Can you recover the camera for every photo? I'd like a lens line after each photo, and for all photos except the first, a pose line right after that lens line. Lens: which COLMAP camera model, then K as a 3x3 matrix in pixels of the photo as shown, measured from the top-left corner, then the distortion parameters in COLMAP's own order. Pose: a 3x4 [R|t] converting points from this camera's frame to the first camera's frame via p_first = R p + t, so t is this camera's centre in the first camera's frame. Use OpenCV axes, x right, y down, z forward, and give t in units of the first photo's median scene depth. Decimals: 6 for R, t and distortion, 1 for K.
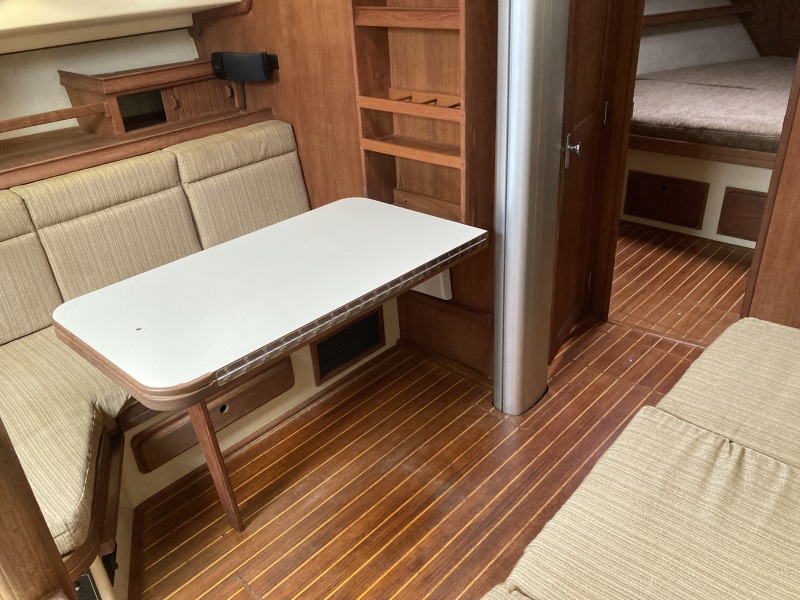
lens RADIAL K [[655.3, 0, 392.8], [0, 655.3, 306.0], [0, 0, 1]] dist [0.031690, -0.025207]
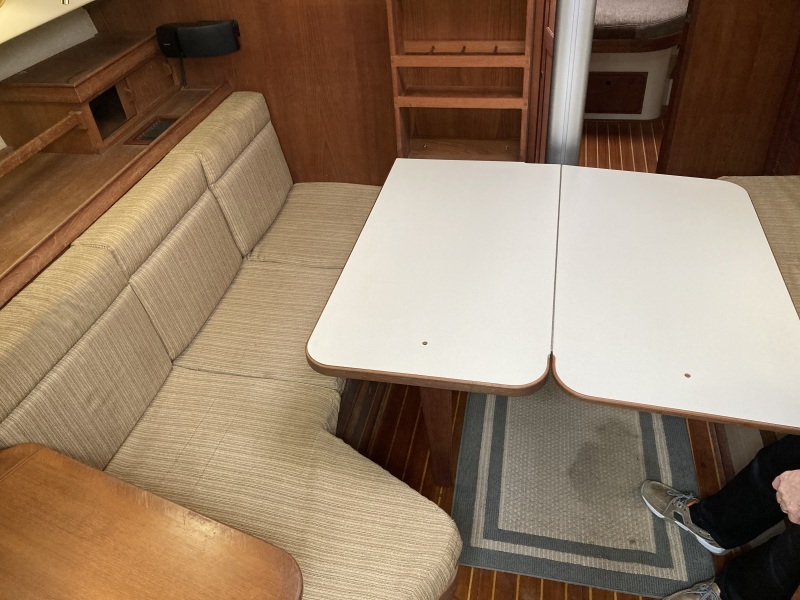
lens RADIAL K [[655.3, 0, 401.1], [0, 655.3, 297.1], [0, 0, 1]] dist [0.031690, -0.025207]
pose [[0.859843, -0.319094, 0.398559, -0.525346], [0.264872, 0.946159, 0.186083, -0.145203], [-0.436477, -0.054435, 0.898067, 0.069408]]
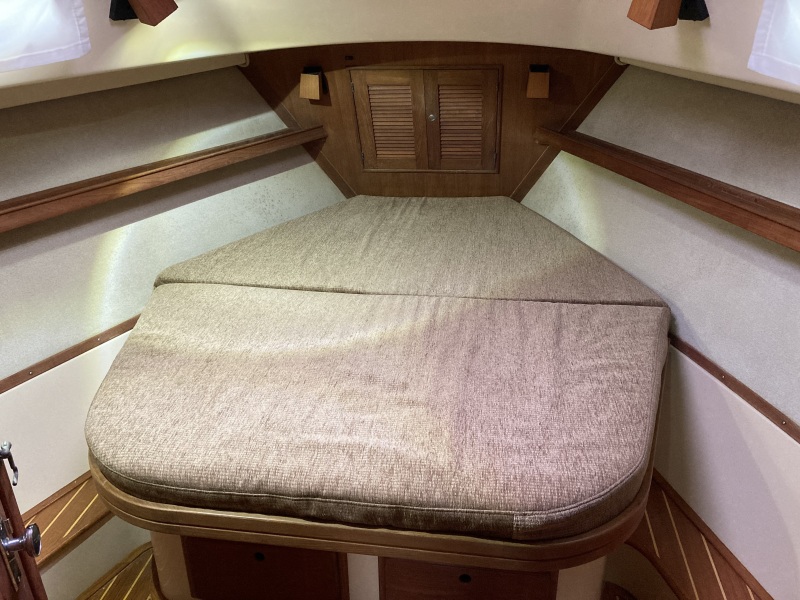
lens RADIAL K [[655.3, 0, 400.6], [0, 655.3, 300.6], [0, 0, 1]] dist [0.031690, -0.025207]
pose [[0.827952, -0.187780, 0.528425, 0.432179], [0.242197, 0.969598, -0.034926, -0.488363], [-0.505802, 0.156900, 0.848261, 0.806681]]
